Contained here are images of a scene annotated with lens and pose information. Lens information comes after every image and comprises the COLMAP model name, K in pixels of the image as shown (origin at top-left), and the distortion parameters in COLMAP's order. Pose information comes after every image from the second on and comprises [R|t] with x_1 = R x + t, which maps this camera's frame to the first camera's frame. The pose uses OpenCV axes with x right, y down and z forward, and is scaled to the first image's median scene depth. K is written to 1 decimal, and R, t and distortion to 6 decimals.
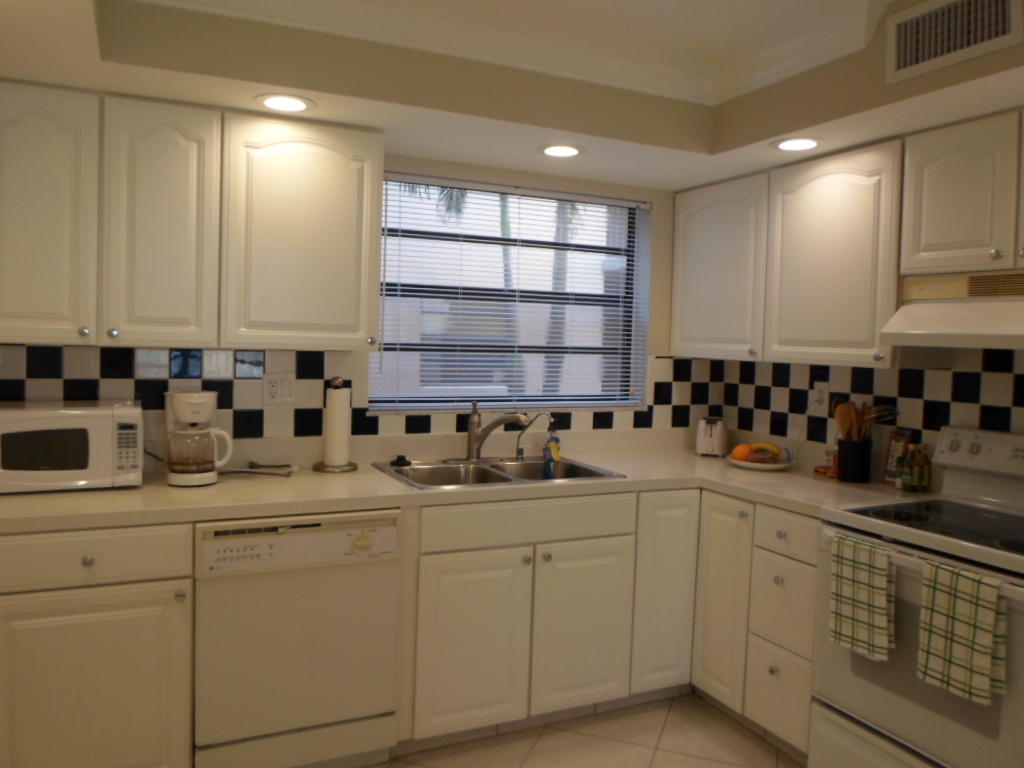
lens RADIAL K [[788.8, 0, 513.8], [0, 788.8, 380.4], [0, 0, 1]] dist [-0.011573, -0.013025]
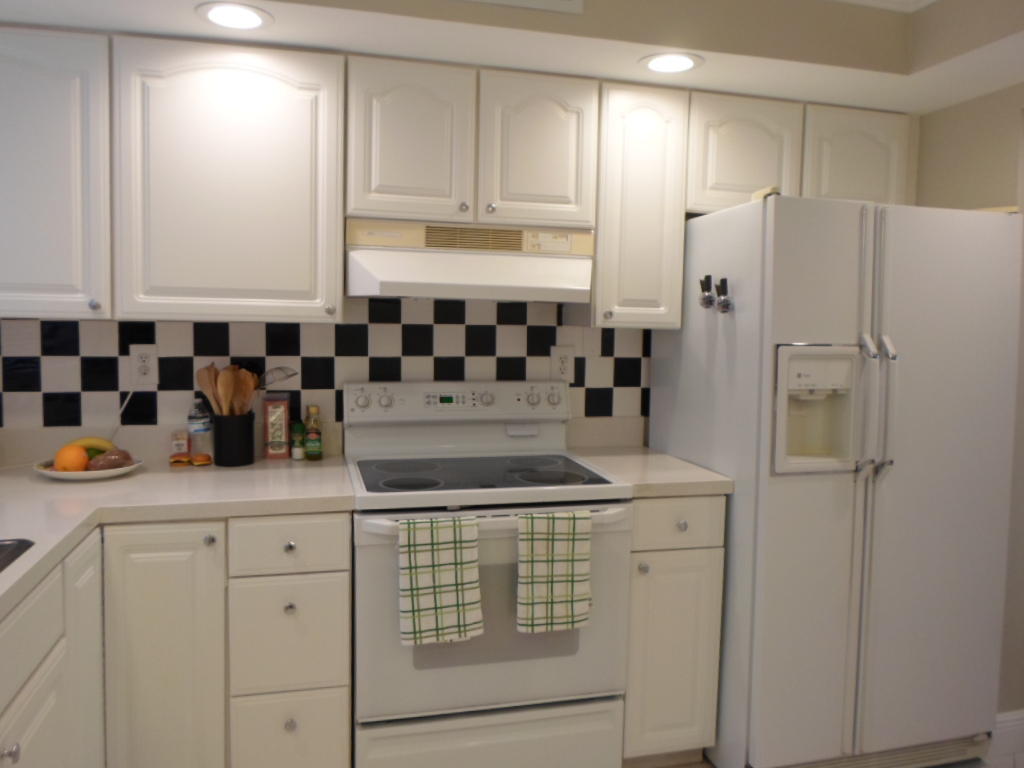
lens RADIAL K [[788.8, 0, 513.3], [0, 788.8, 377.8], [0, 0, 1]] dist [-0.011573, -0.013025]
pose [[0.199880, -0.104157, 0.974269, -0.333716], [0.038422, 0.994402, 0.098427, -0.032836], [-0.979067, 0.017760, 0.202763, 0.625110]]
